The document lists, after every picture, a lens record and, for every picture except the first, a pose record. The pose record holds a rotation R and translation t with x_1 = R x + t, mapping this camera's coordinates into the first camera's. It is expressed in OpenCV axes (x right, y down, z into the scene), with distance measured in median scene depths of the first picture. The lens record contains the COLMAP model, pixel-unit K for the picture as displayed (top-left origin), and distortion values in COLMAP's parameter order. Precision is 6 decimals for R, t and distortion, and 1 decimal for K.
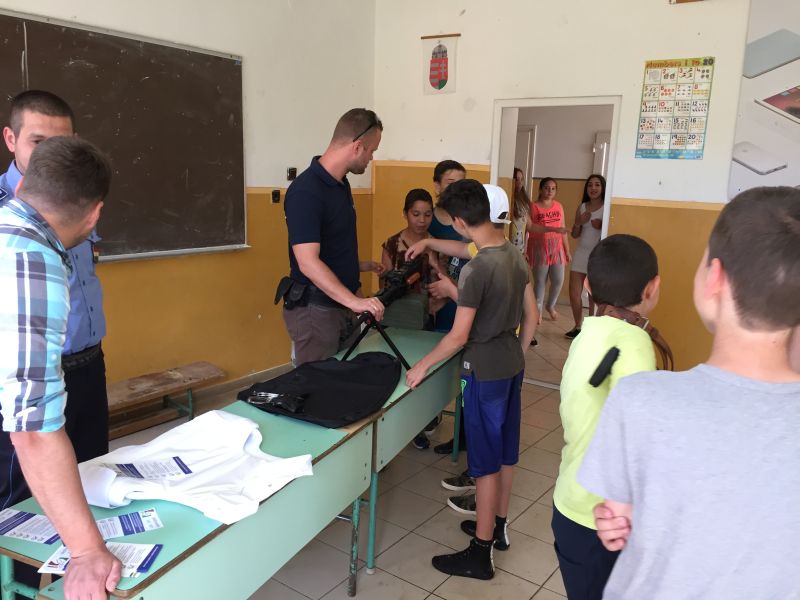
lens RADIAL K [[670.7, 0, 400.0], [0, 670.7, 300.0], [0, 0, 1]] dist [0.007866, -0.010360]
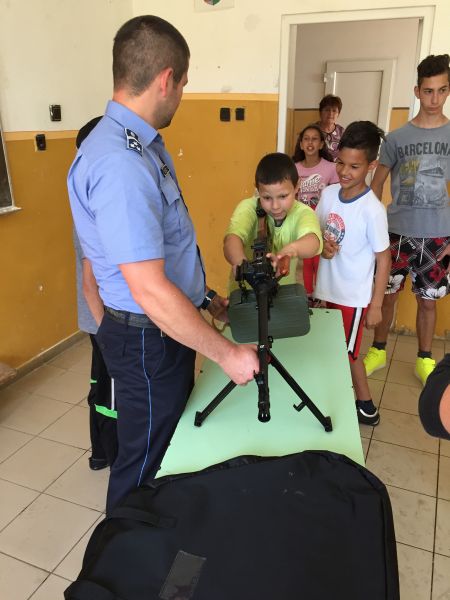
lens RADIAL K [[502.7, 0, 225.0], [0, 502.7, 300.0], [0, 0, 1]] dist [-0.002086, -0.006370]
pose [[0.972658, -0.116586, 0.200856, -0.112439], [0.079737, 0.979936, 0.182667, -0.059976], [-0.218123, -0.161657, 0.962439, 0.330881]]
